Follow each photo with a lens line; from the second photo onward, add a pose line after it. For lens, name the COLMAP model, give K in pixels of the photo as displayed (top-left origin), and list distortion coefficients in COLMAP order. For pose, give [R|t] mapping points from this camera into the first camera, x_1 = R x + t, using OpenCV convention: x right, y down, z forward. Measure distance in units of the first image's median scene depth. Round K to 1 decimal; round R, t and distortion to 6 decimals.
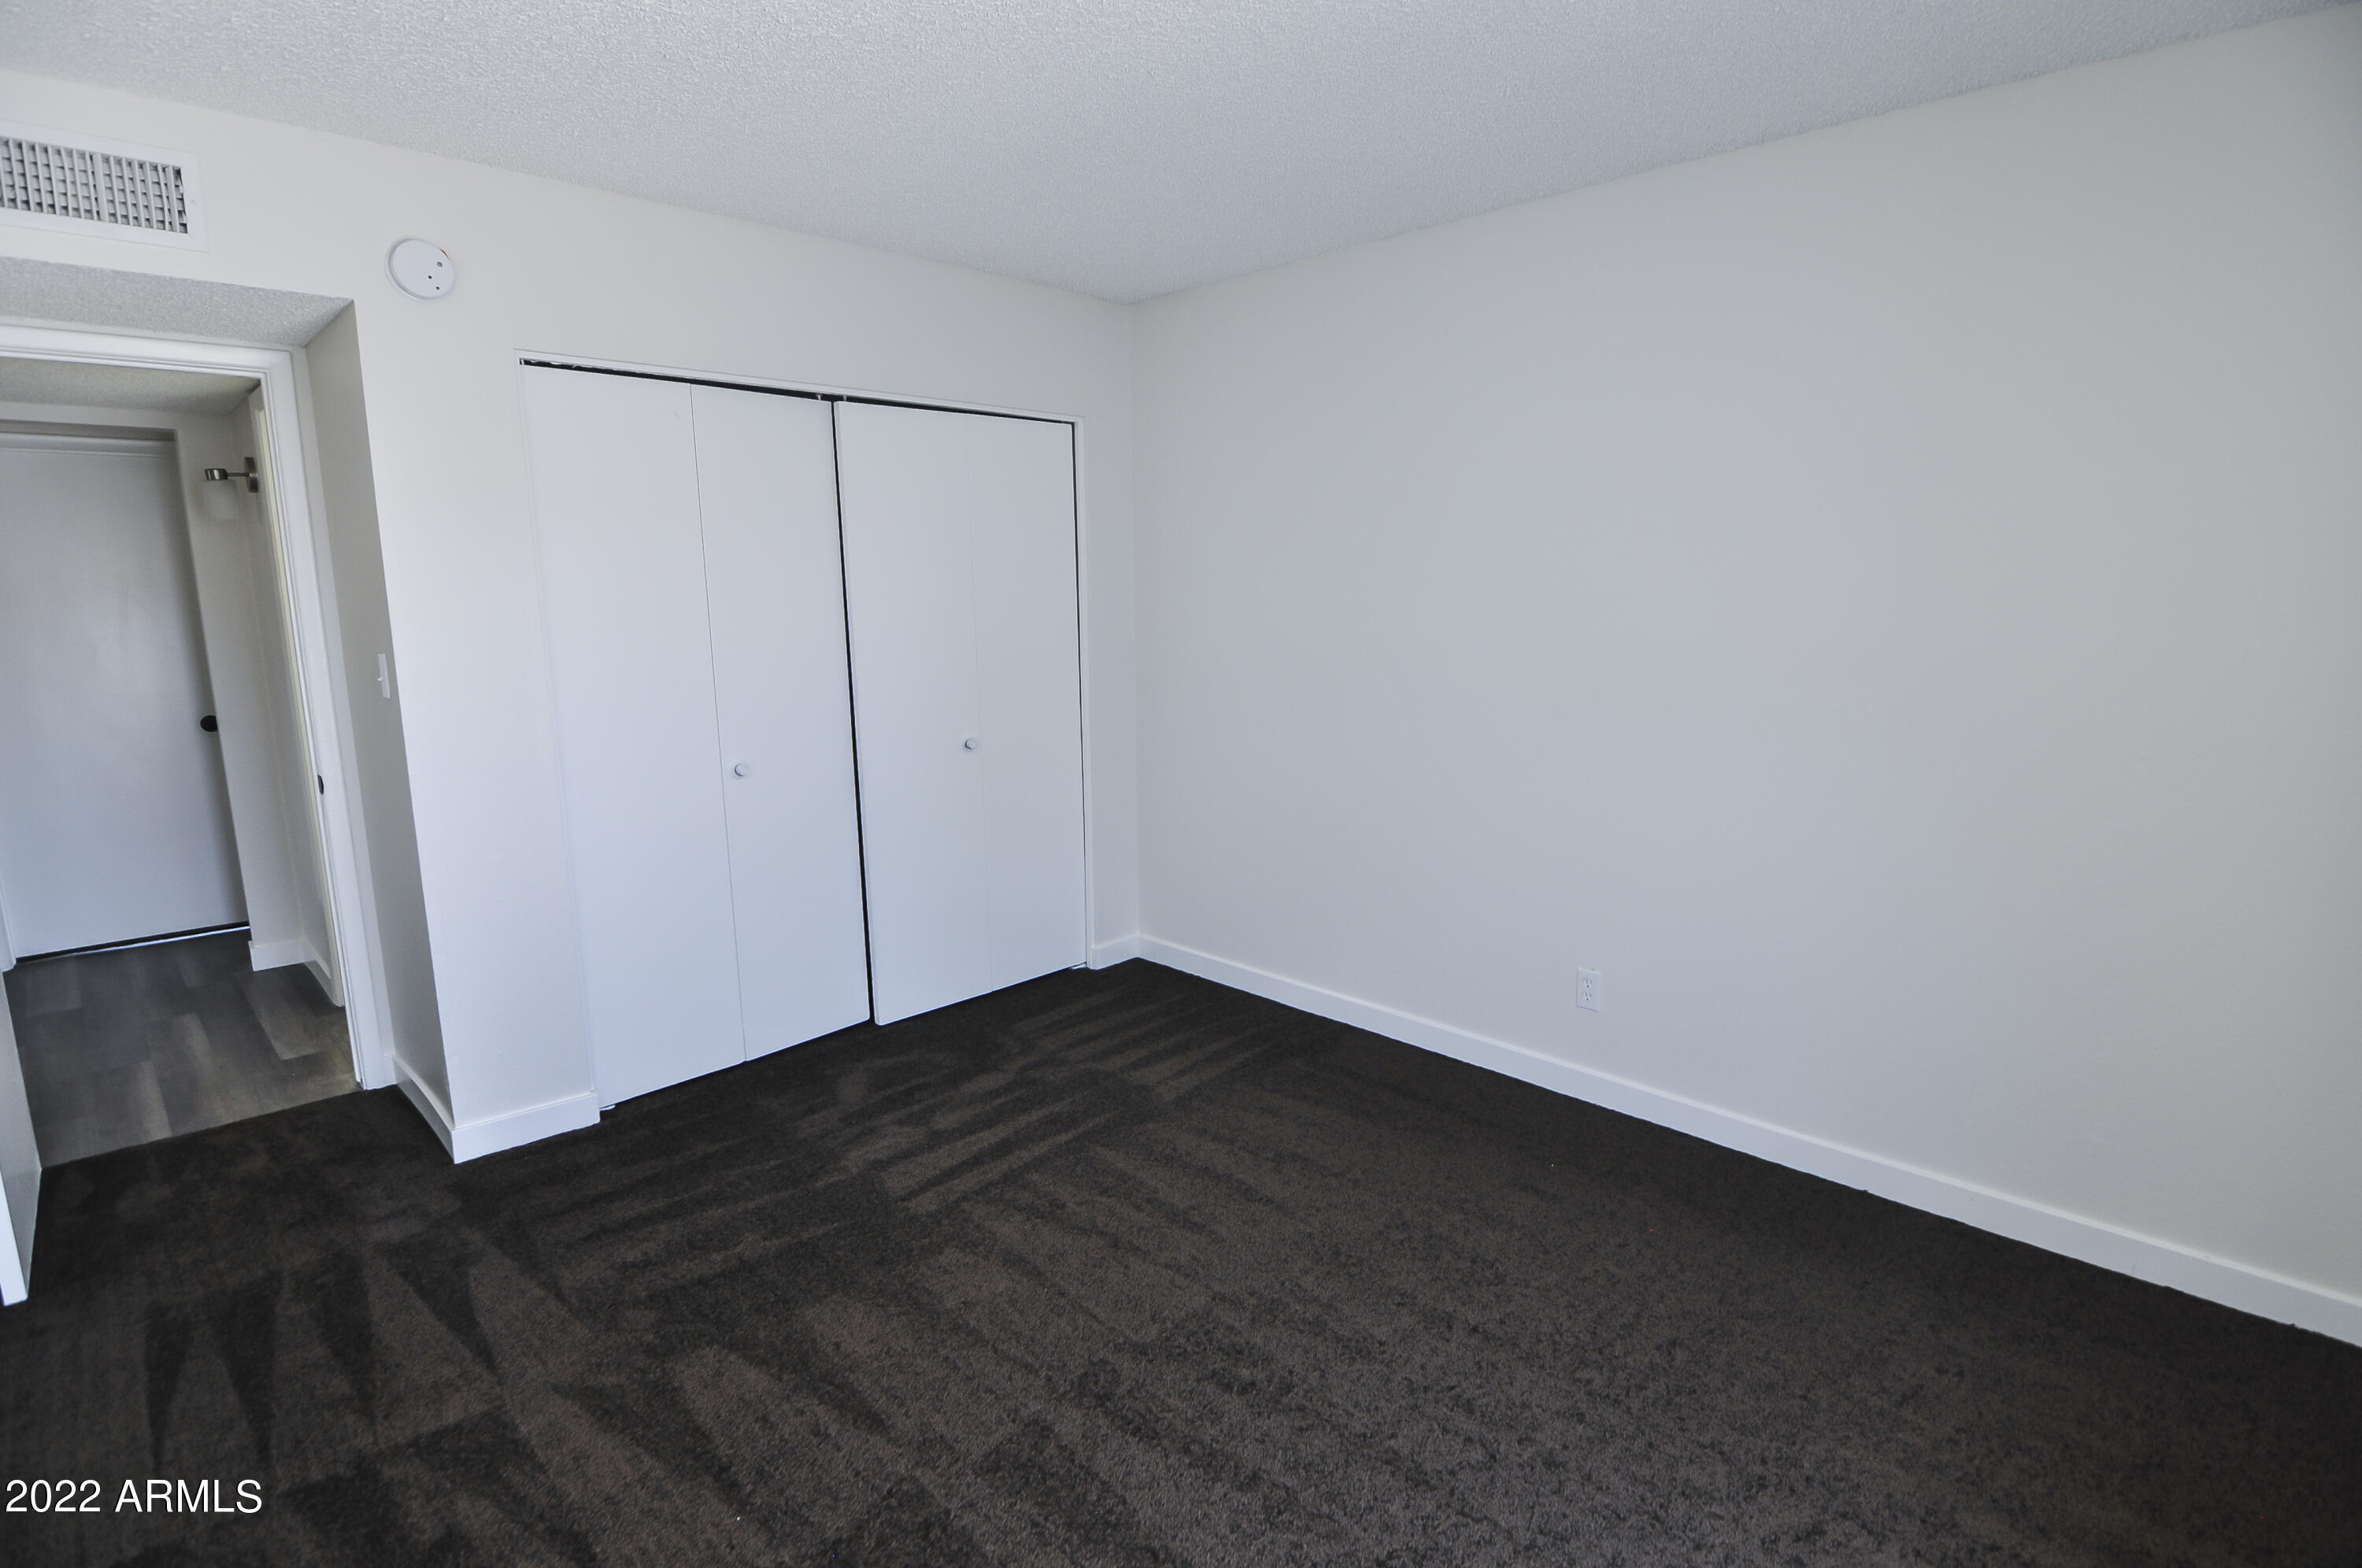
lens RADIAL K [[1215.3, 0, 1191.8], [0, 1215.3, 784.0], [0, 0, 1]] dist [-0.001118, -0.011919]
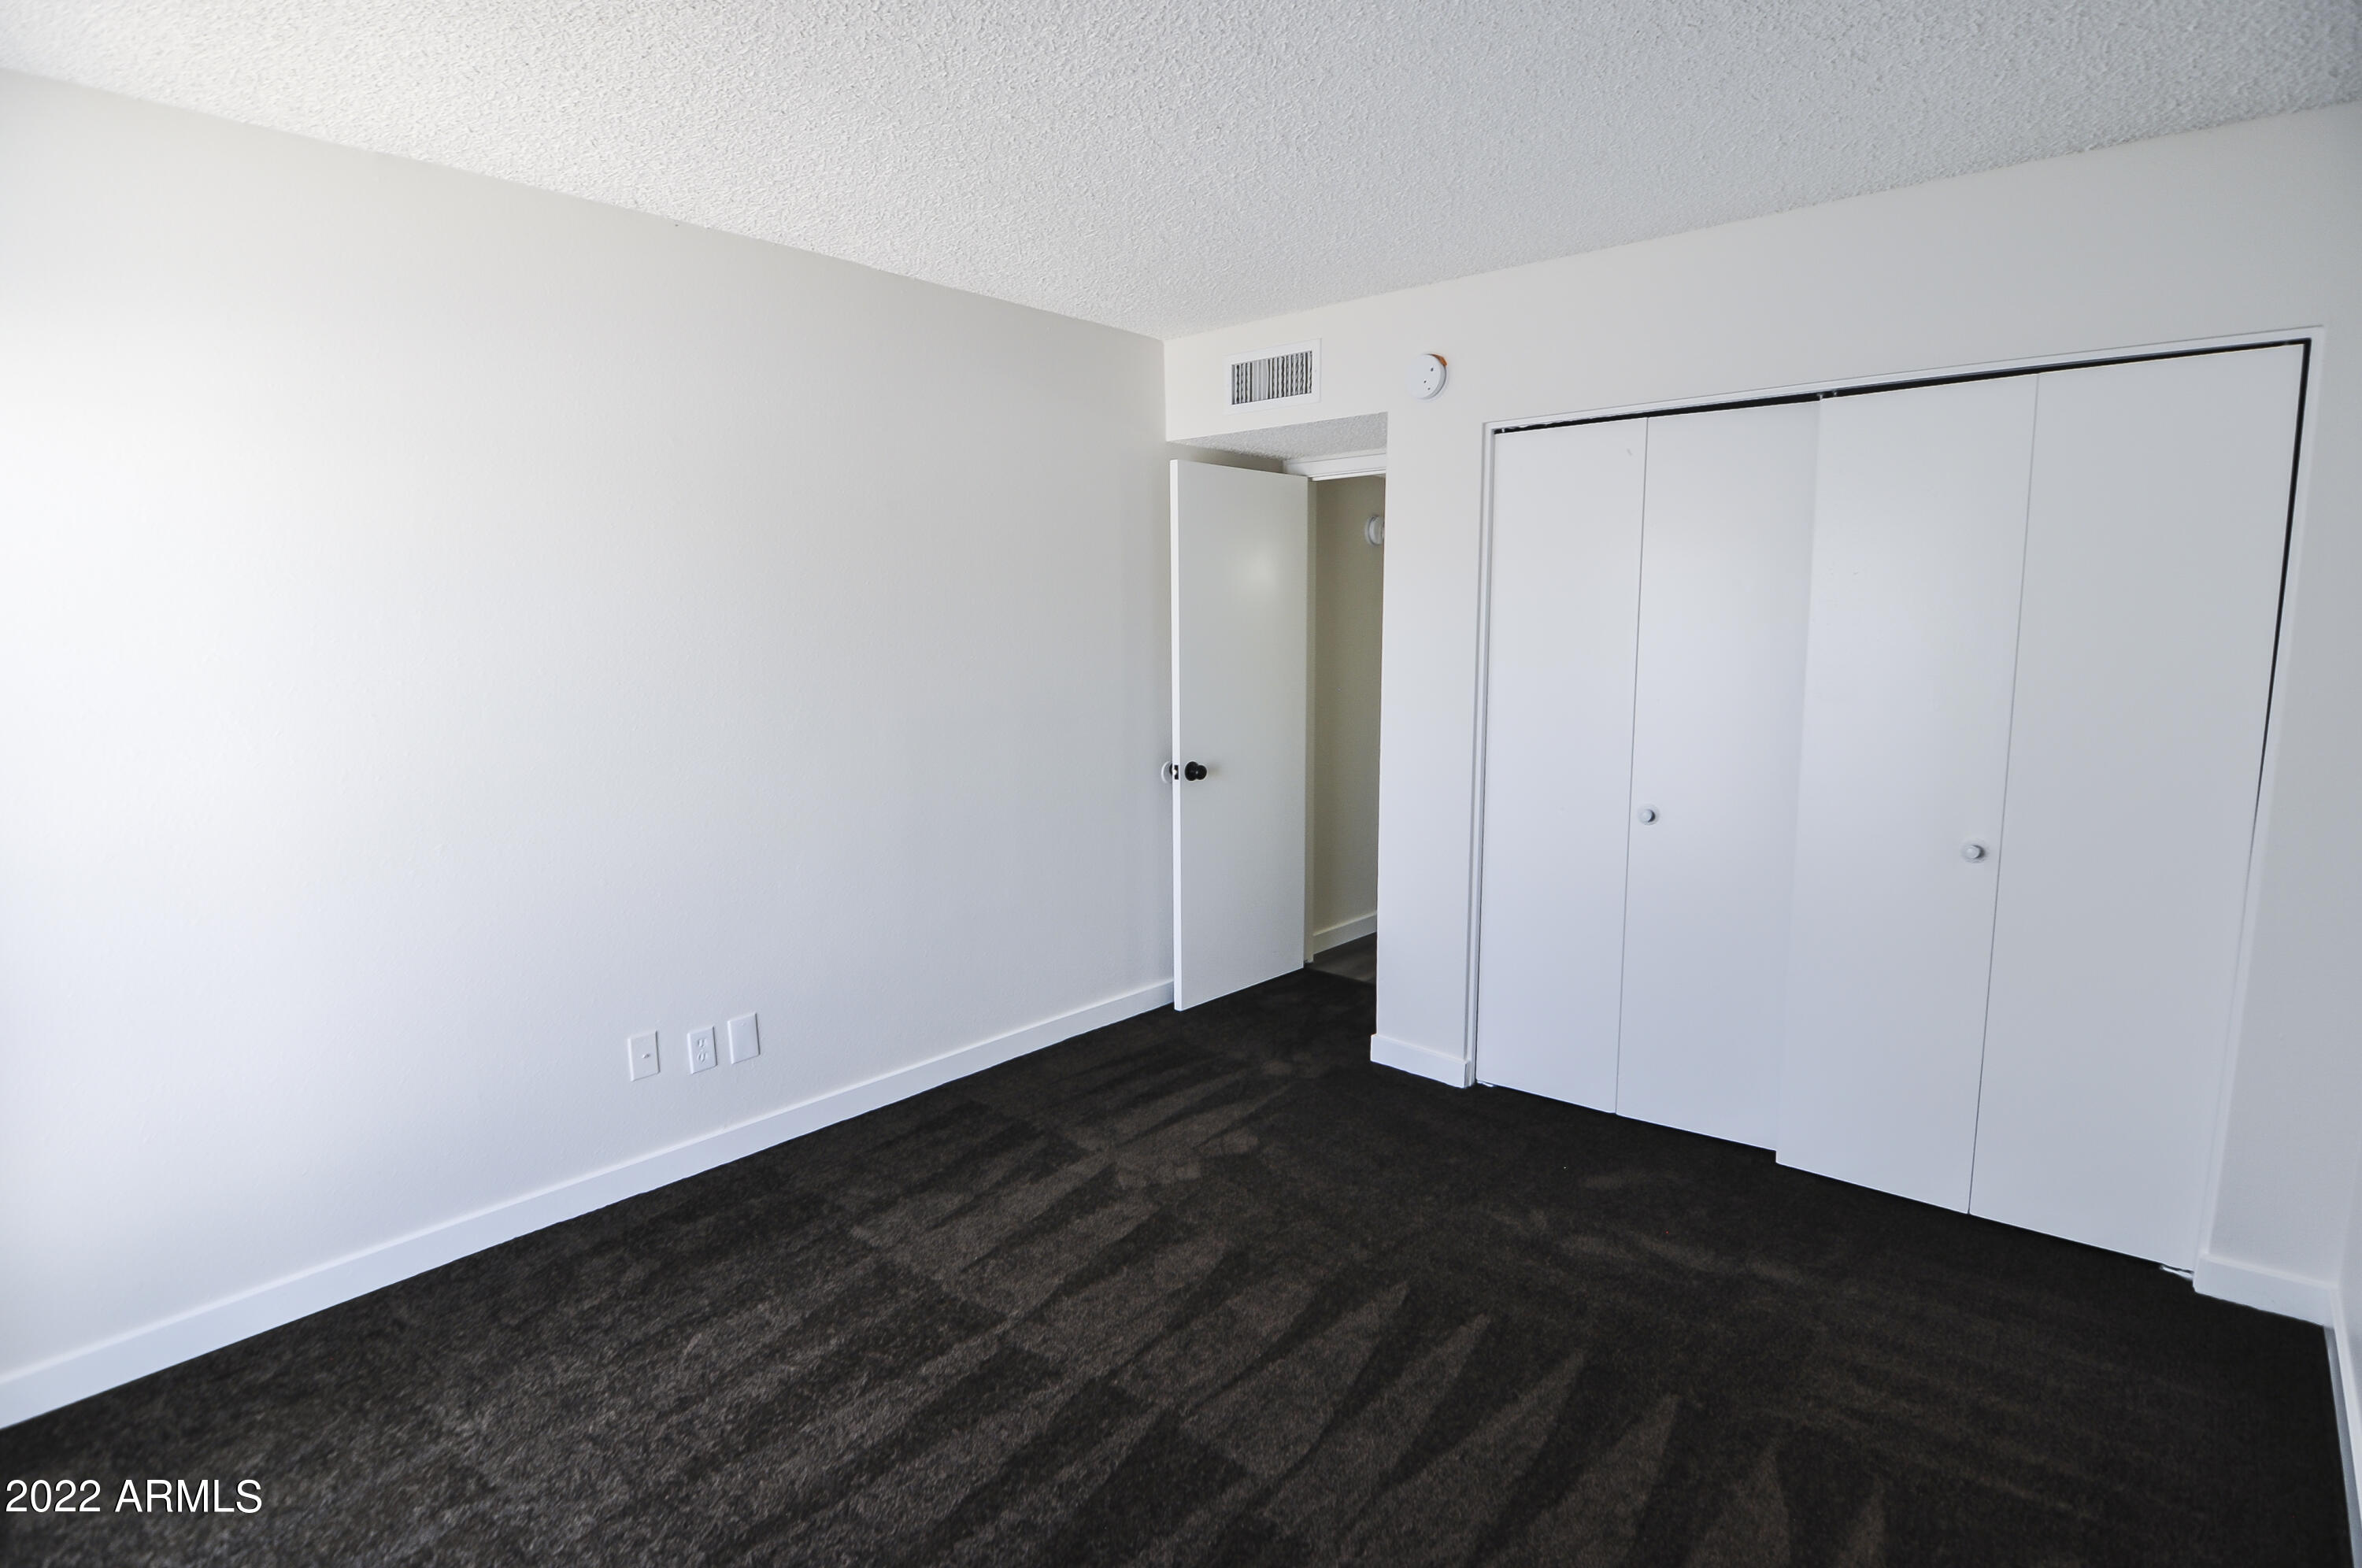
lens RADIAL K [[1215.3, 0, 1191.8], [0, 1215.3, 784.0], [0, 0, 1]] dist [-0.001118, -0.011919]
pose [[0.041112, 0.145224, -0.988544, 0.679752], [-0.156176, 0.978154, 0.137202, -0.137154], [0.986873, 0.148746, 0.062894, 0.722167]]
